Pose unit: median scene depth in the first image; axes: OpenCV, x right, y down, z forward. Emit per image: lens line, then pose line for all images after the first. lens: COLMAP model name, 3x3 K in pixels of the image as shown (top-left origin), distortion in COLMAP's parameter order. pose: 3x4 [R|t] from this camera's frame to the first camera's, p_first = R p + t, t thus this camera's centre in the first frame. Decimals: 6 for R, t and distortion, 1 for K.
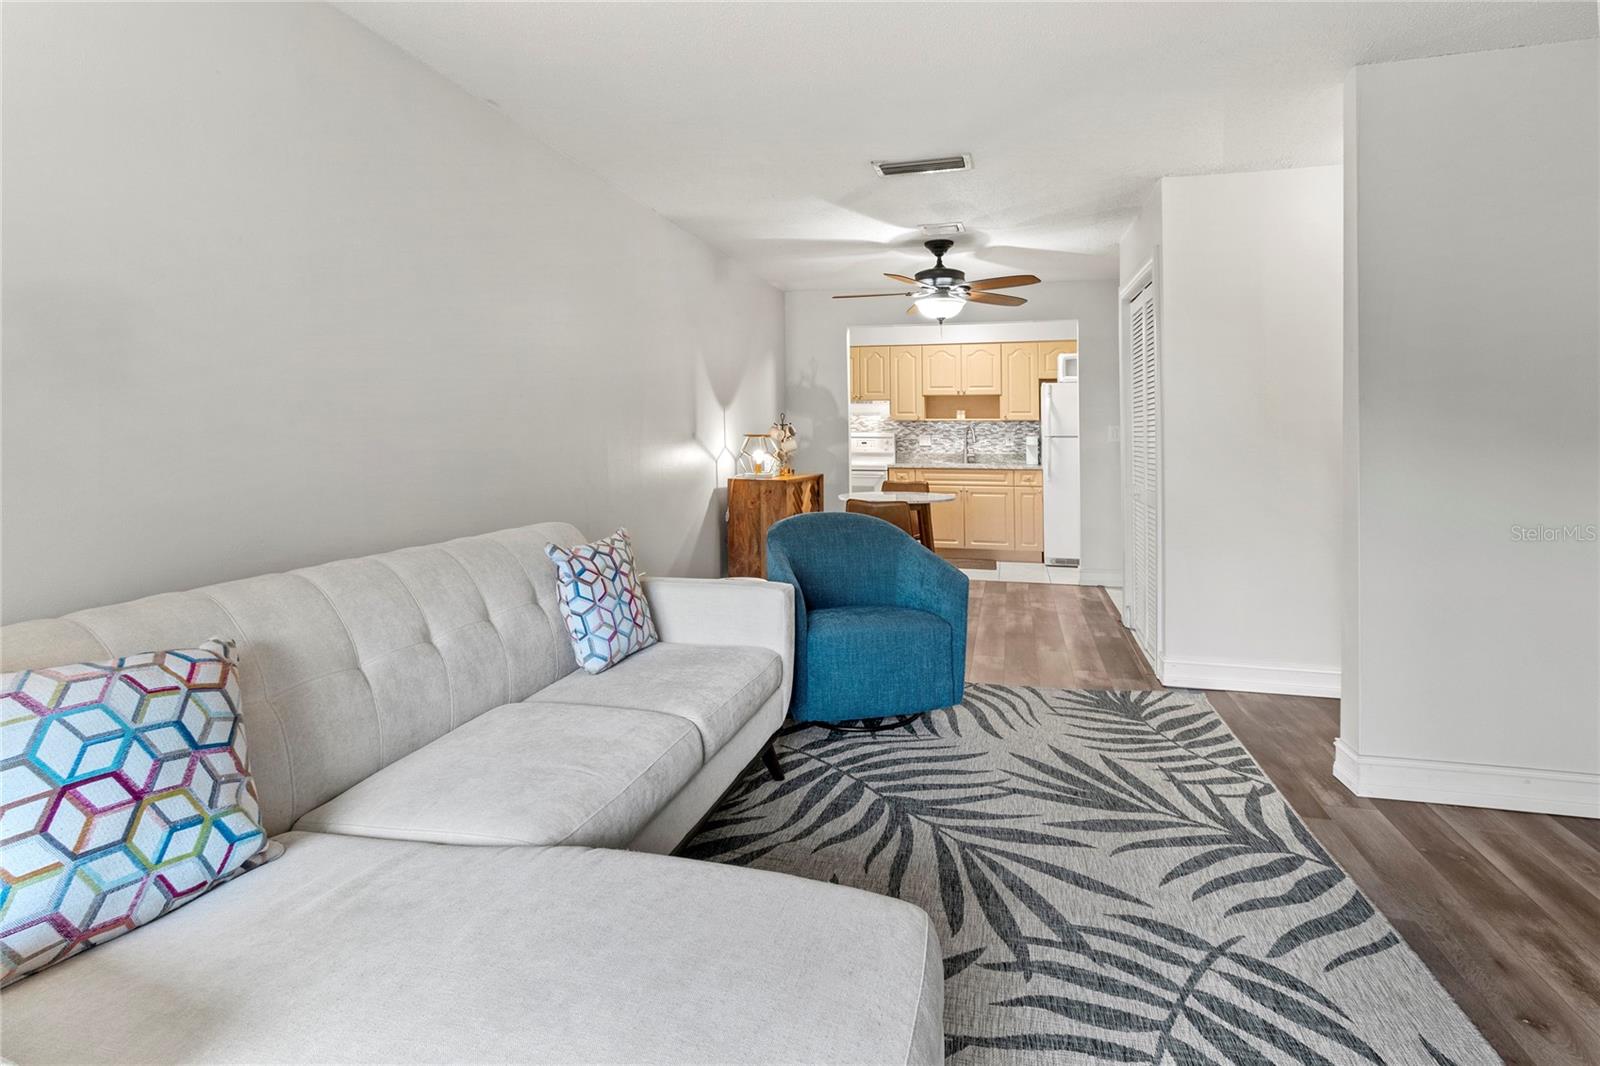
lens RADIAL K [[762.6, 0, 828.1], [0, 762.6, 436.6], [0, 0, 1]] dist [-0.000466, -0.000441]
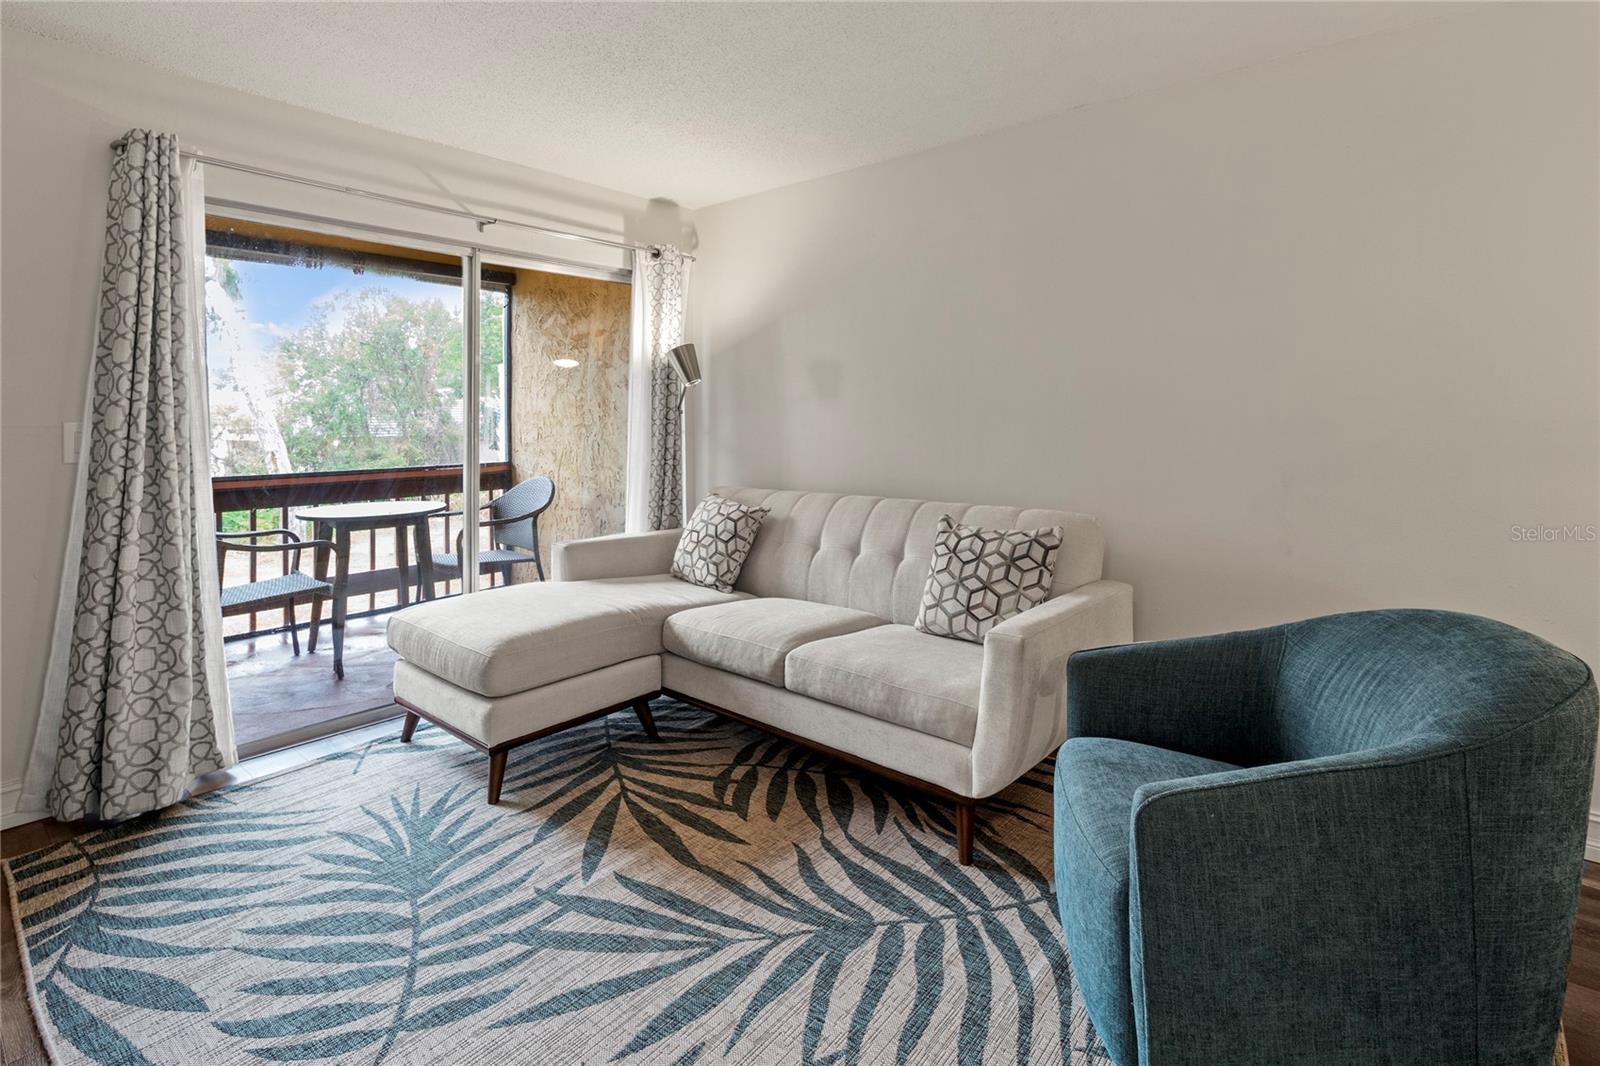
lens RADIAL K [[768.5, 0, 804.1], [0, 768.5, 395.5], [0, 0, 1]] dist [-0.002105, 0.000394]
pose [[-0.443278, -0.022769, -0.896095, 0.739109], [0.000759, 0.999667, -0.025776, -0.015363], [0.896384, -0.012106, -0.443113, 1.213133]]
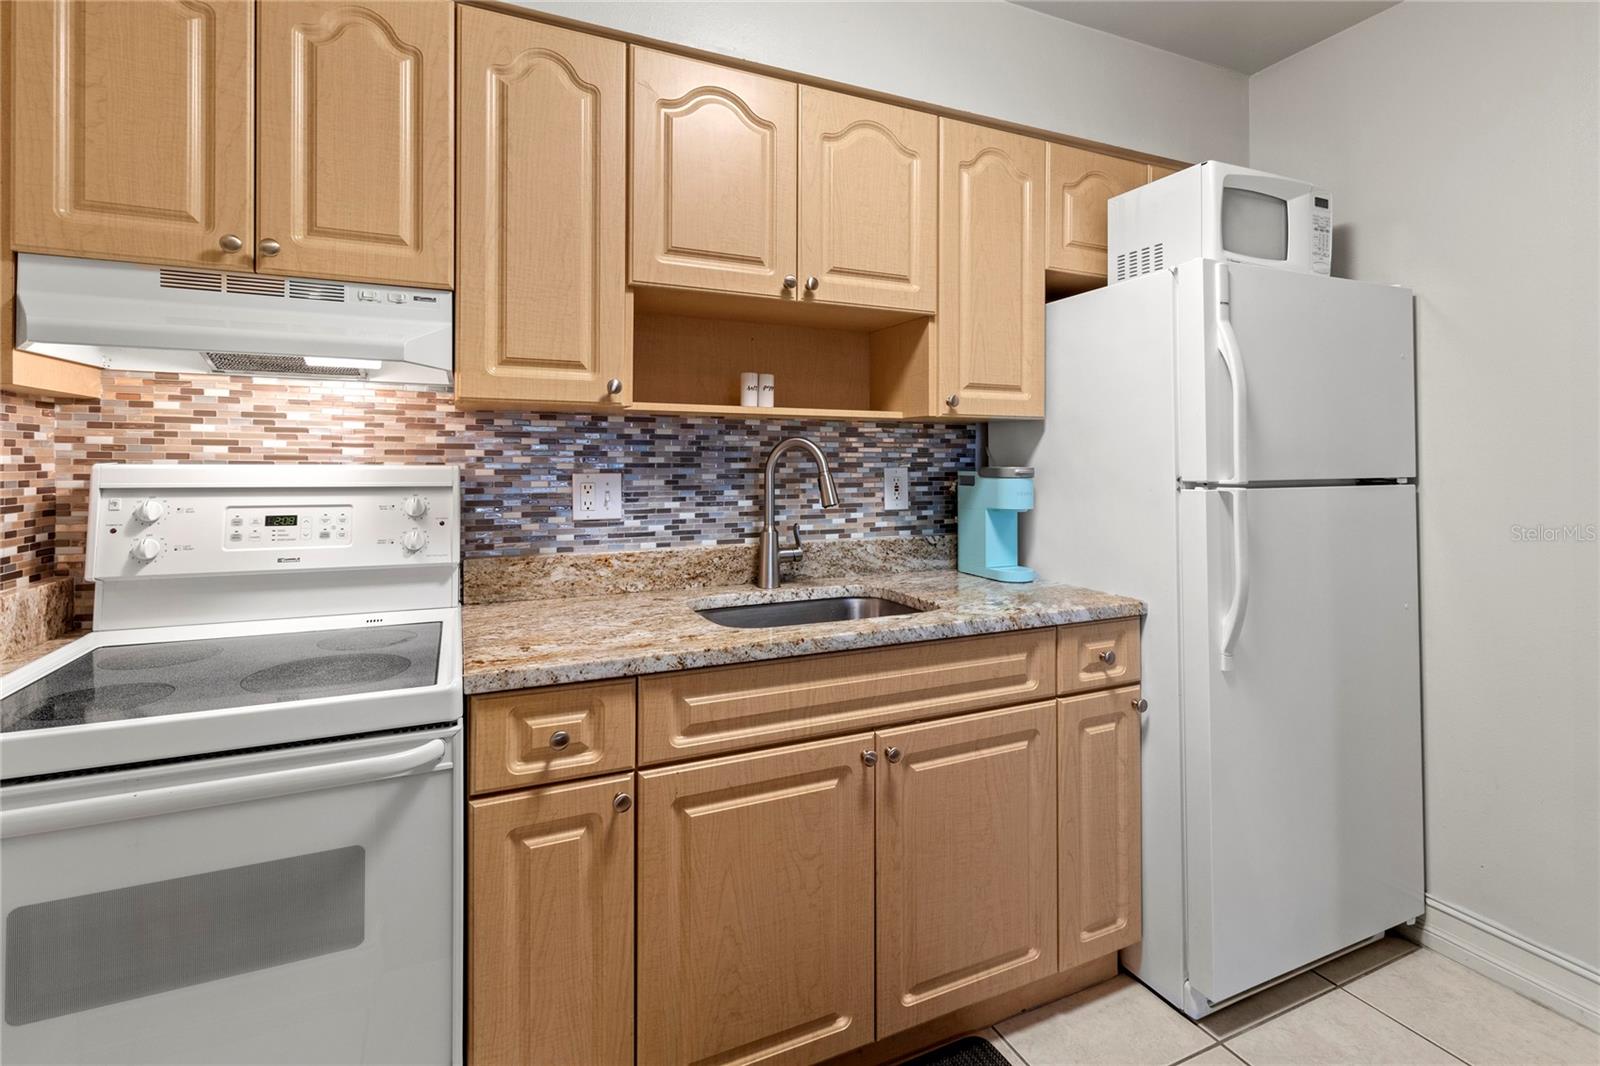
lens RADIAL K [[768.7, 0, 833.6], [0, 768.7, 454.2], [0, 0, 1]] dist [-0.000740, 0.000123]
pose [[0.787743, 0.003835, 0.615992, 0.116344], [0.000433, 0.999977, -0.006779, -0.019974], [-0.616004, 0.005607, 0.787723, 2.334432]]
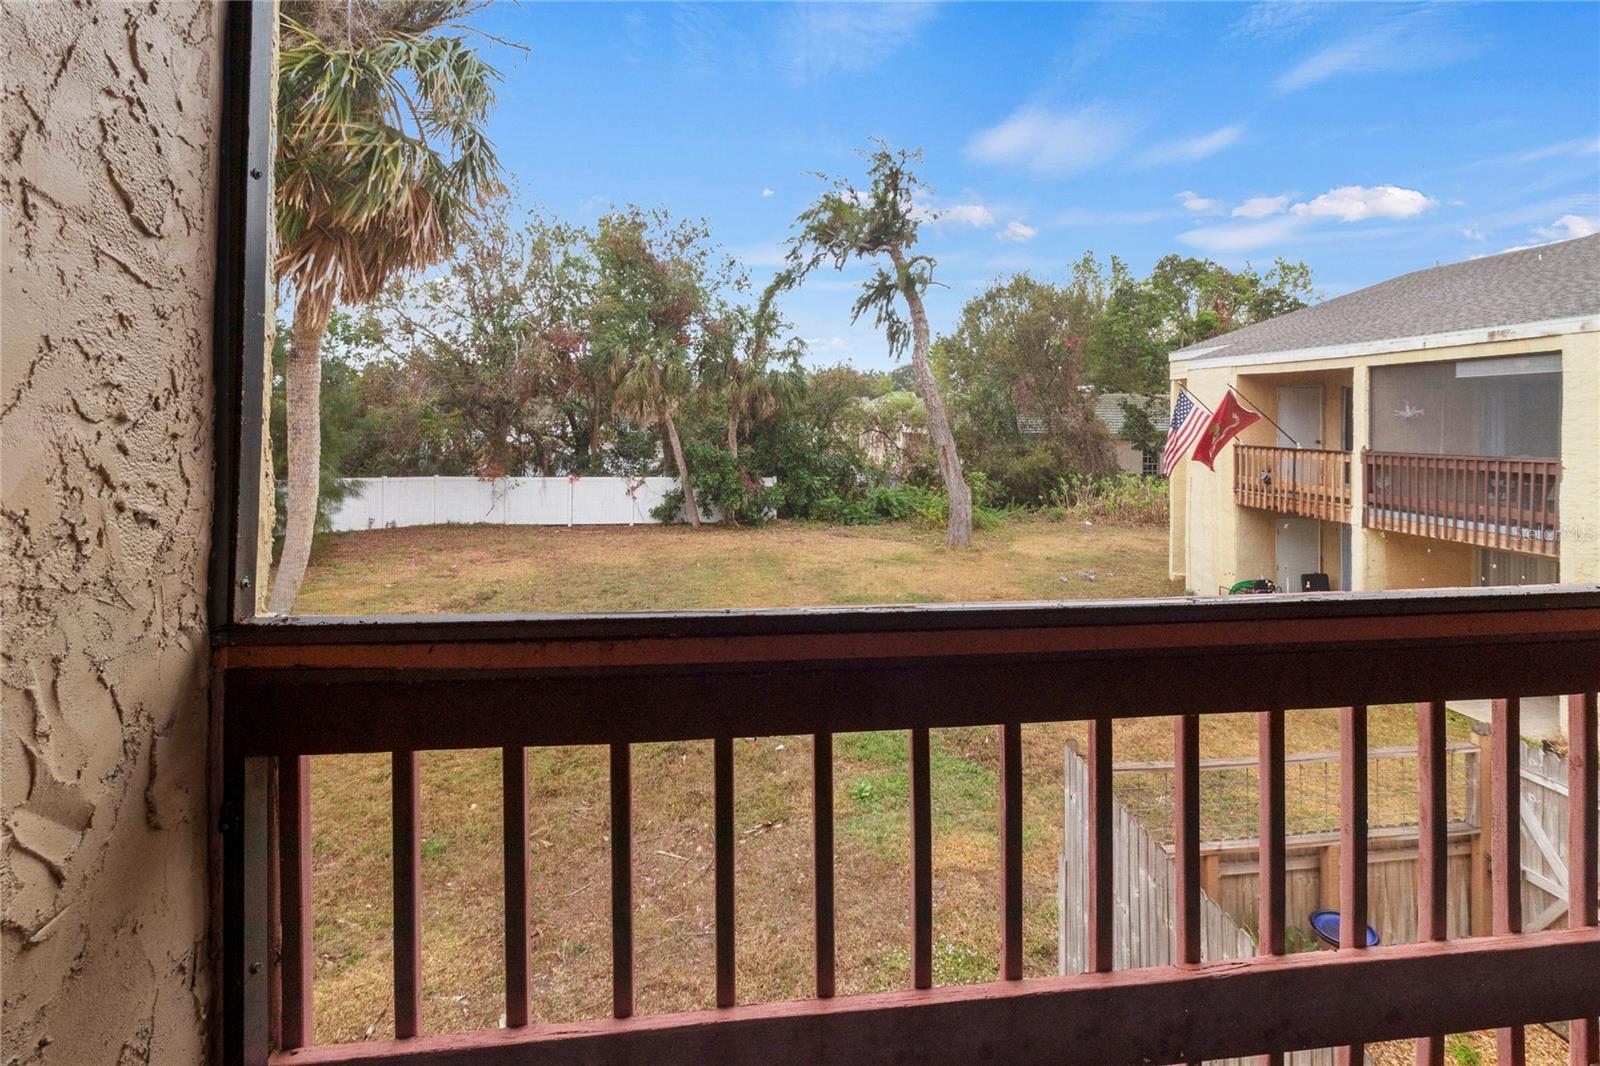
lens RADIAL K [[770.5, 0, 829.6], [0, 770.5, 423.2], [0, 0, 1]] dist [-0.000624, 0.000393]
pose [[-0.930314, -0.002773, -0.366754, 0.080738], [-0.008941, 0.999846, 0.015120, 0.001387], [0.366655, 0.017346, -0.930195, -0.278302]]
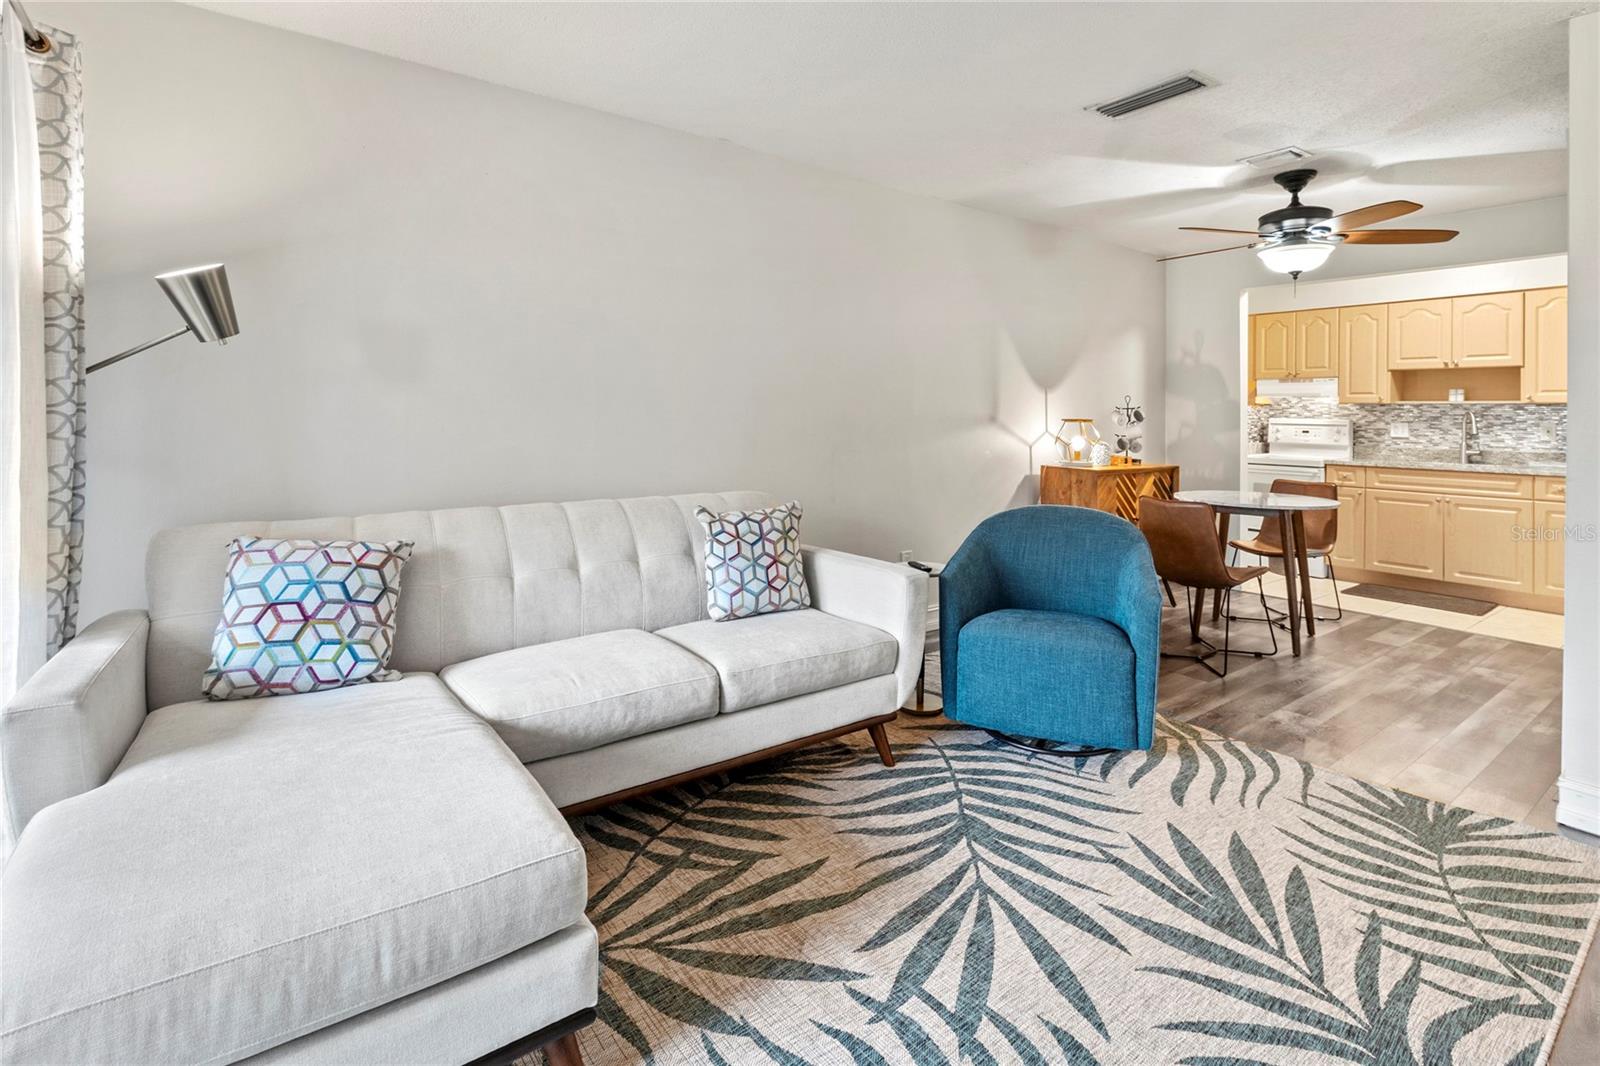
lens RADIAL K [[781.2, 0, 823.0], [0, 781.2, 413.6], [0, 0, 1]] dist [0.002760, -0.001290]
pose [[0.780127, 0.007672, -0.625575, 0.502921], [-0.012747, 0.999912, -0.003634, -0.003482], [0.625492, 0.010809, 0.780156, 0.147741]]
